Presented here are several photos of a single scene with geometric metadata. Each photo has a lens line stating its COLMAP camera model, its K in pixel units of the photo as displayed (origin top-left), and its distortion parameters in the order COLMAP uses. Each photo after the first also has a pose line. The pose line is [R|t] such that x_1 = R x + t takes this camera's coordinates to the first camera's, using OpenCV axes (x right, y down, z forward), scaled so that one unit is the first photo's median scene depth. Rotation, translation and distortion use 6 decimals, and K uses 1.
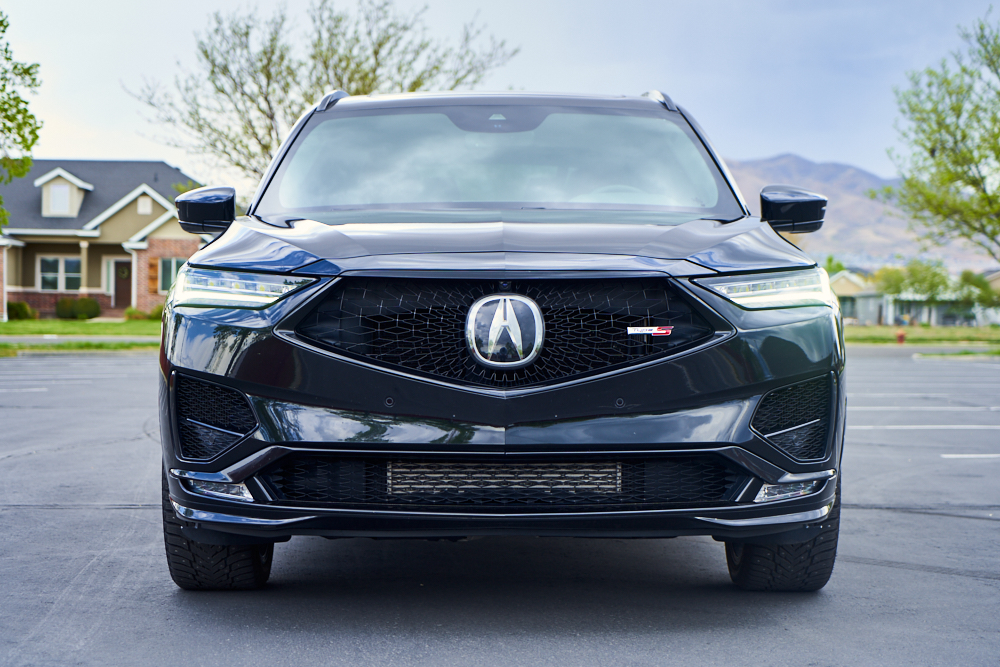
lens RADIAL K [[2058.3, 0, 500.1], [0, 2058.3, 336.8], [0, 0, 1]] dist [-0.016995, 0.000000]
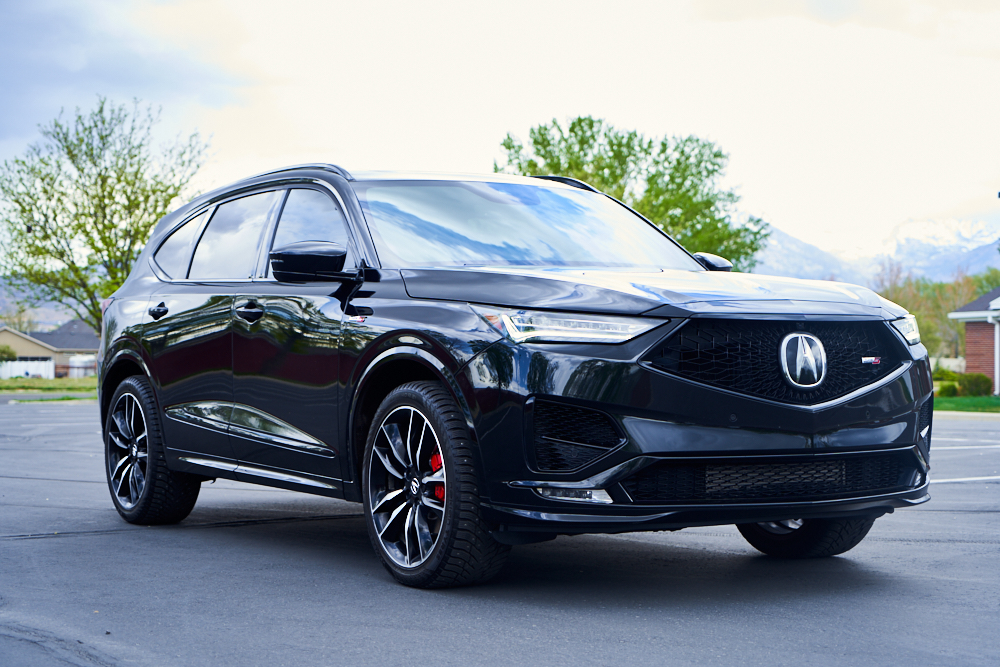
lens RADIAL K [[1740.5, 0, 499.6], [0, 1740.5, 331.8], [0, 0, 1]] dist [-0.148743, 0.000000]
pose [[0.855093, 0.005011, 0.518450, -0.715267], [0.011508, 0.999524, -0.028641, 0.007737], [-0.518347, 0.030457, 0.854628, 0.161074]]
